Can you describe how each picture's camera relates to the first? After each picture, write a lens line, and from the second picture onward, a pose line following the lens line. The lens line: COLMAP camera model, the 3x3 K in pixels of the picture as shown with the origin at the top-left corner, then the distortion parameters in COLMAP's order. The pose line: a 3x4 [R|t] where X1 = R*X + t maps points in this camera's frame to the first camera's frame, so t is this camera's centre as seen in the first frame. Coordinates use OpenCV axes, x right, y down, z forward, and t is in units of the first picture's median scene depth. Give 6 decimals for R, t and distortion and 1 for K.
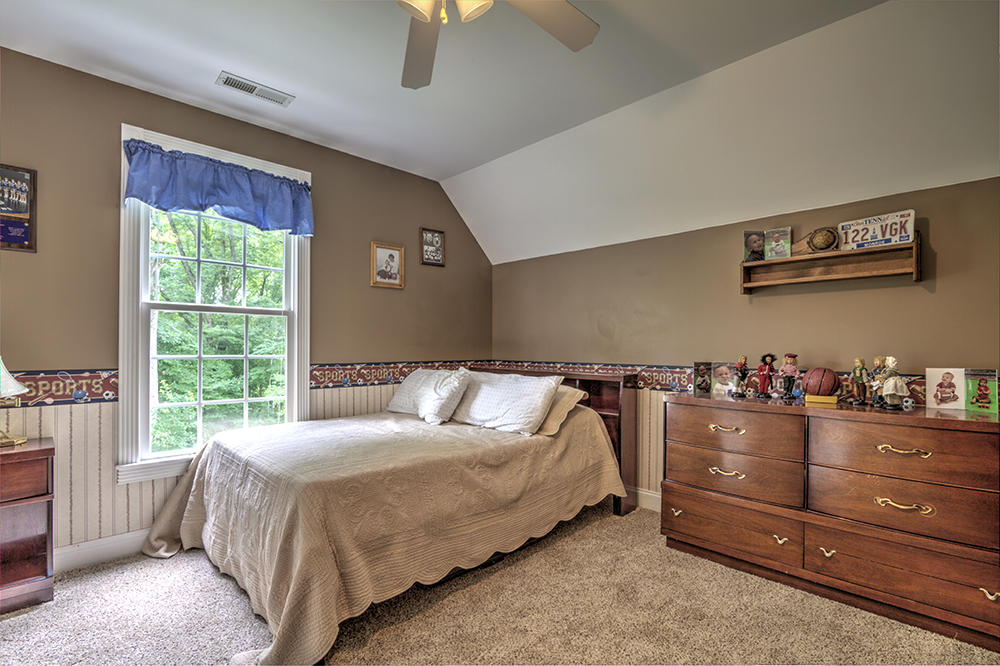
lens RADIAL K [[462.6, 0, 498.1], [0, 462.6, 343.8], [0, 0, 1]] dist [-0.022203, 0.000360]
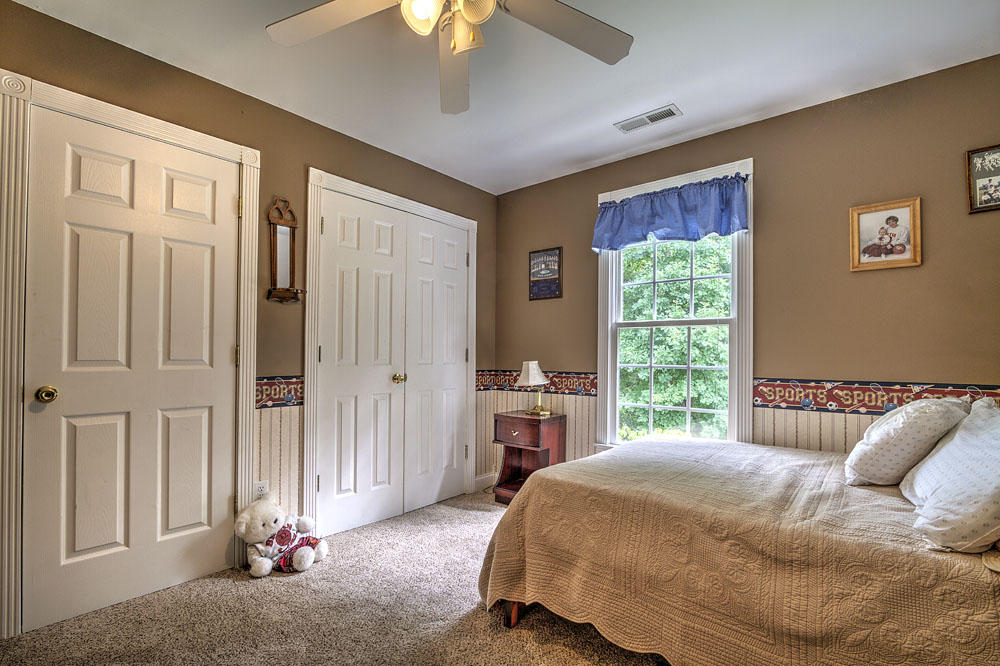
lens RADIAL K [[462.6, 0, 484.3], [0, 462.6, 344.7], [0, 0, 1]] dist [-0.022203, 0.000360]
pose [[0.065770, -0.025526, -0.997508, 0.398561], [-0.001319, 0.999670, -0.025669, 0.004671], [0.997834, 0.003004, 0.065714, 0.420688]]
